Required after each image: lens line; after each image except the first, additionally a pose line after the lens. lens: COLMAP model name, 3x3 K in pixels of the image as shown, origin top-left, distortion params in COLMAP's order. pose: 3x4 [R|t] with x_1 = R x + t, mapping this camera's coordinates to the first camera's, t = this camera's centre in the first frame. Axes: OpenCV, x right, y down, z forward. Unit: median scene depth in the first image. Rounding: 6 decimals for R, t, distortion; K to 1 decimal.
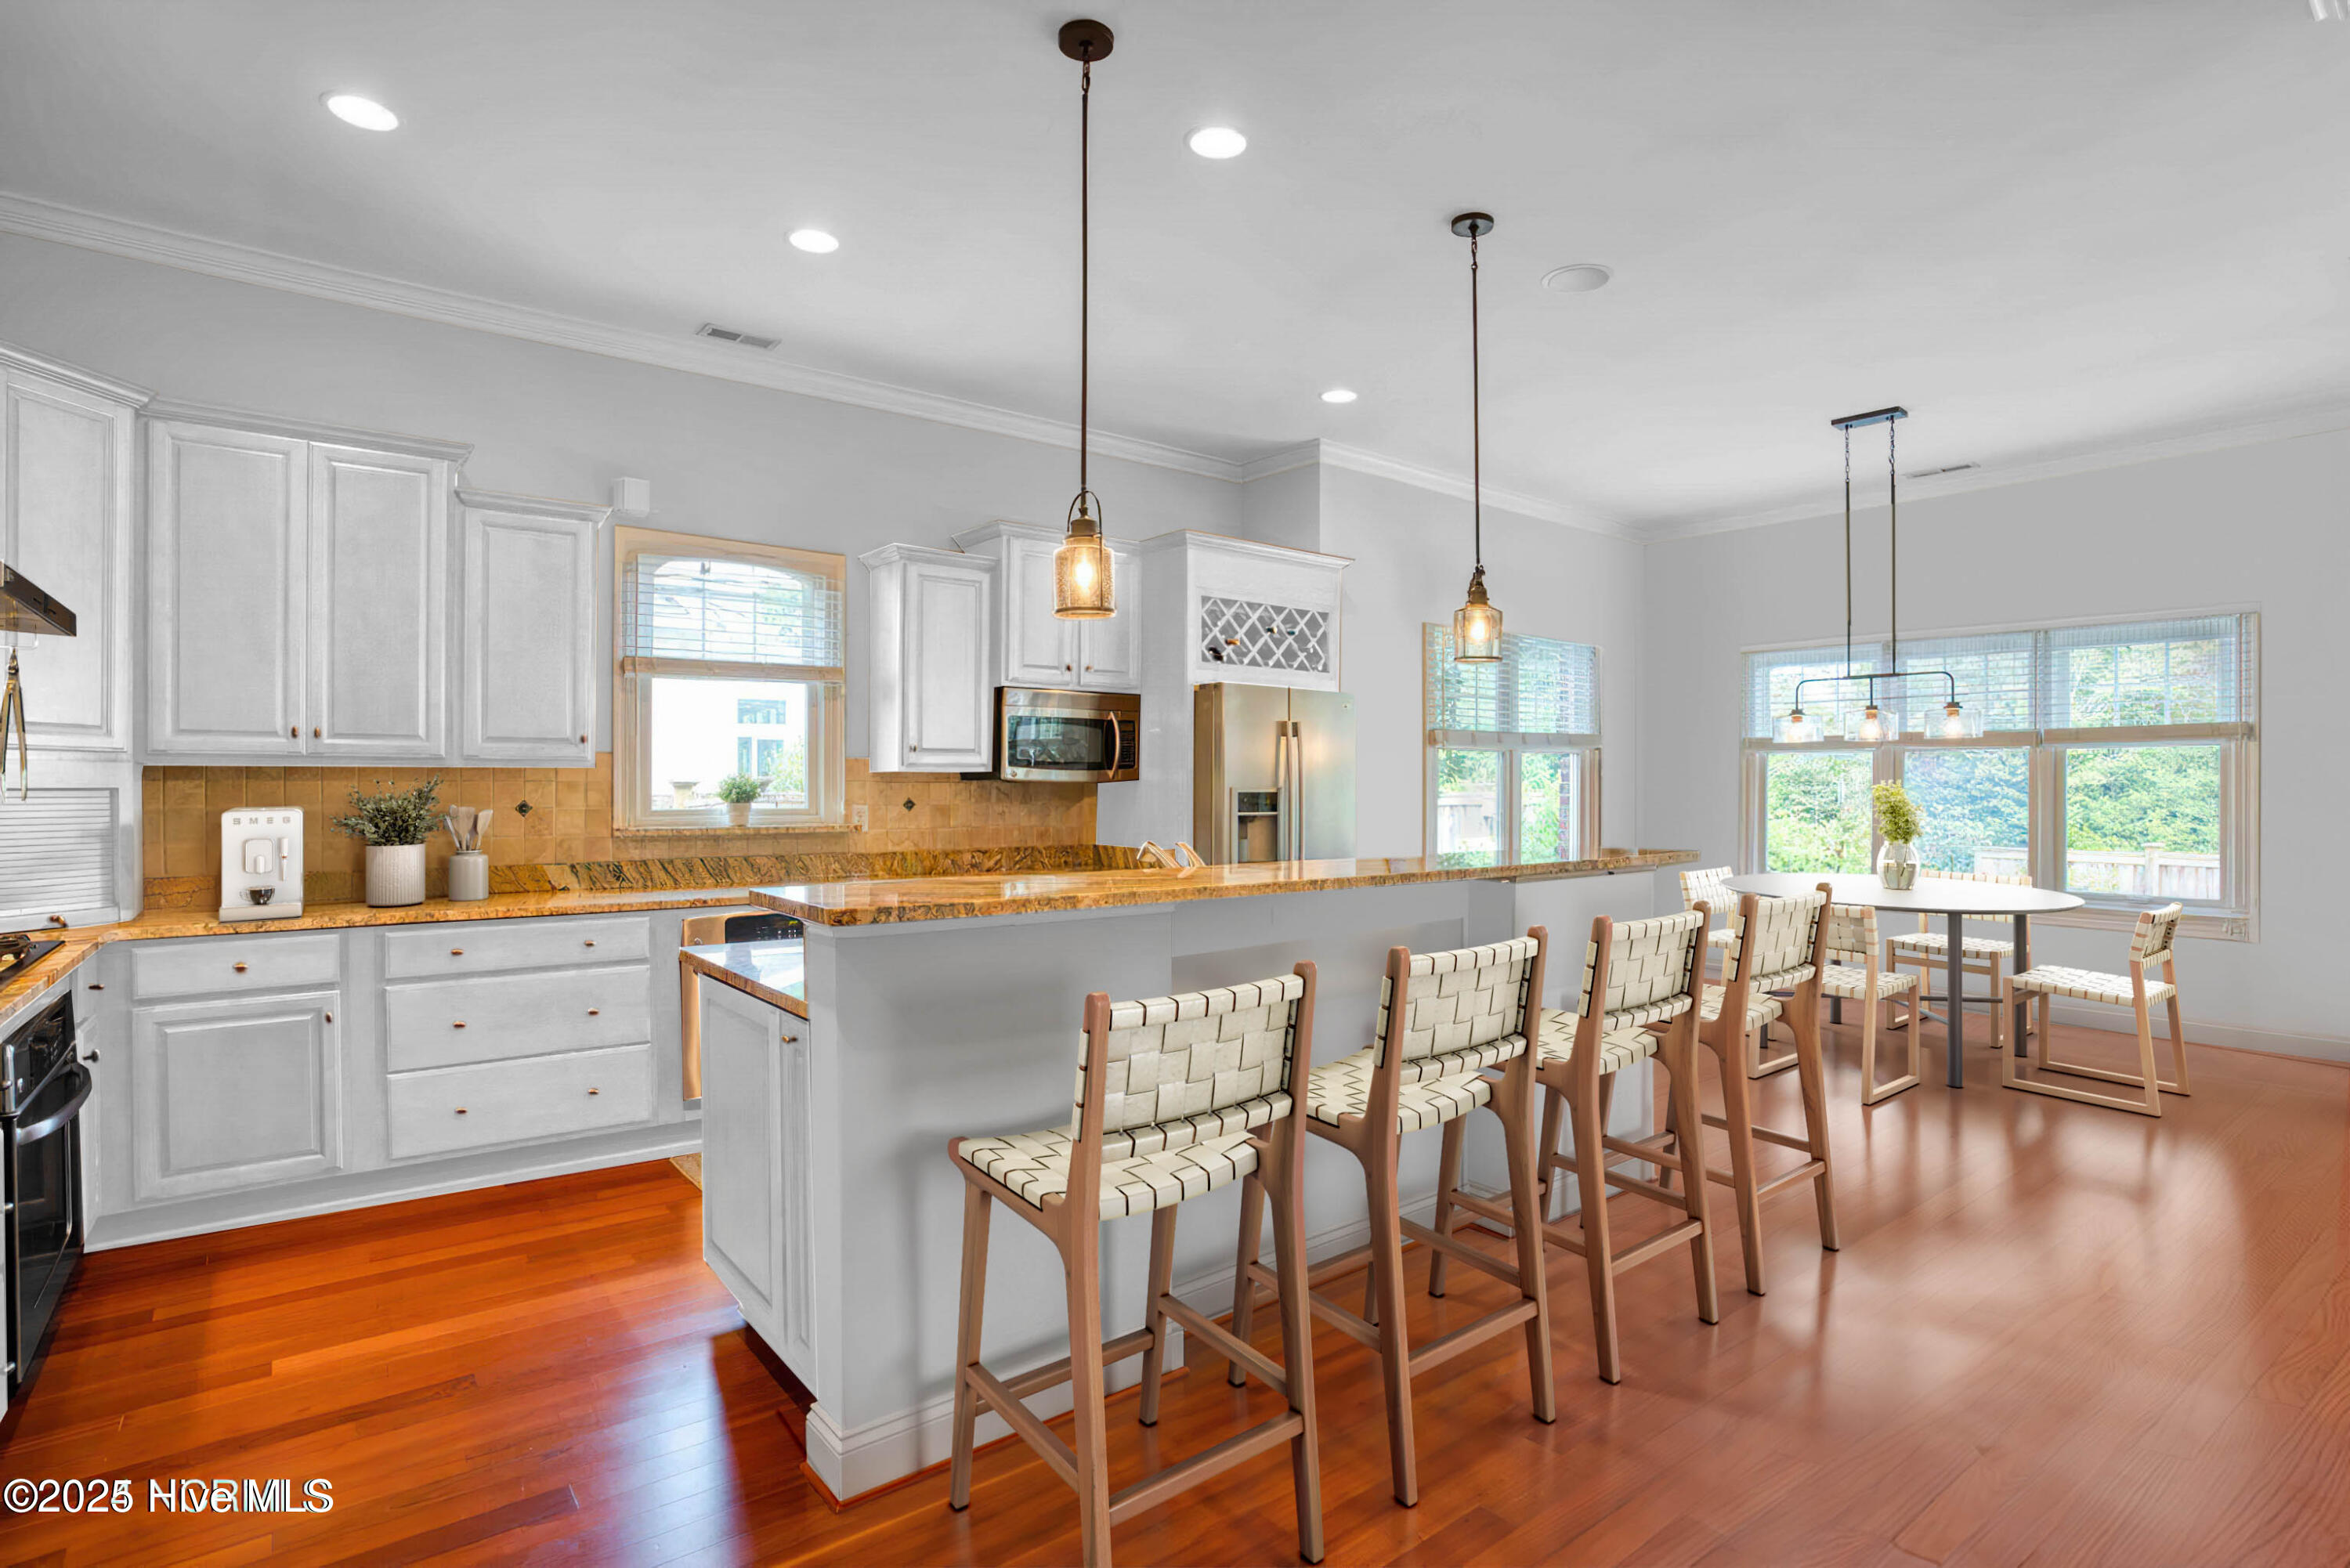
lens RADIAL K [[1155.4, 0, 1175.0], [0, 1155.4, 784.0], [0, 0, 1]] dist [-0.073606, 0.032381]
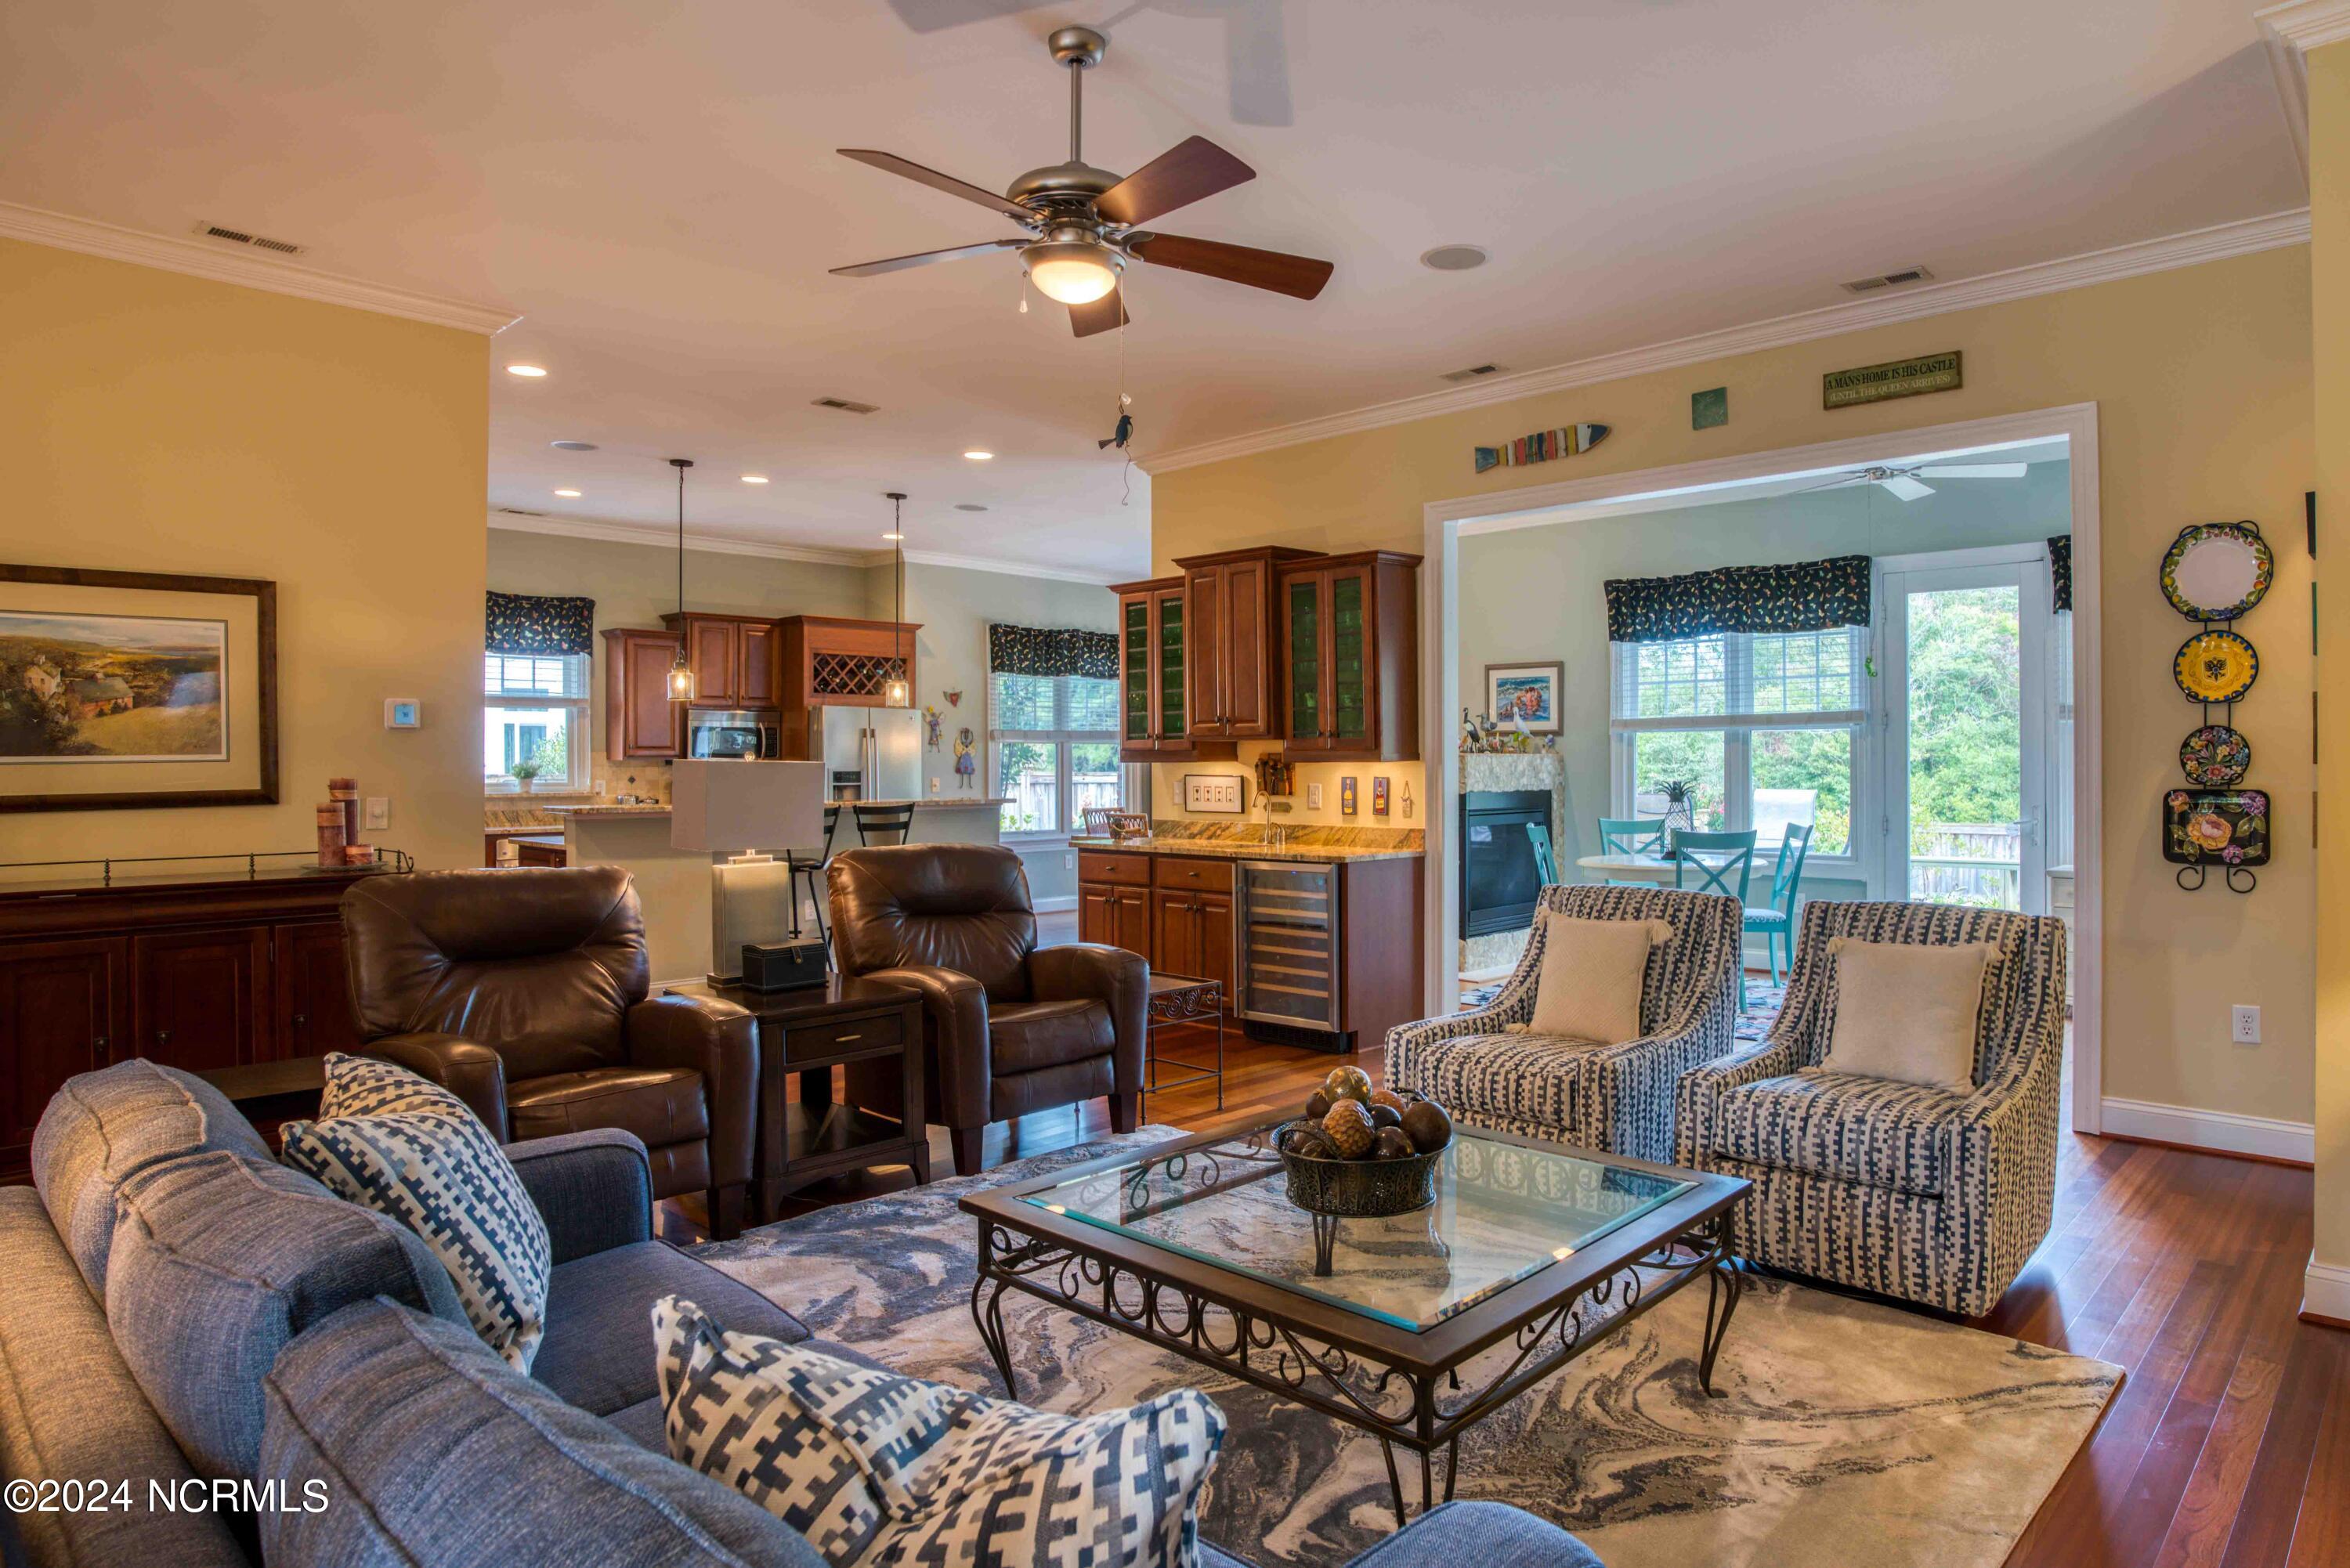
lens RADIAL K [[1356.2, 0, 1219.1], [0, 1356.2, 784.3], [0, 0, 1]] dist [-0.060133, 0.016170]
pose [[0.990201, -0.007645, 0.139443, 0.343197], [0.005604, 0.999871, 0.015022, -0.000386], [-0.139540, -0.014094, 0.990116, -1.046948]]
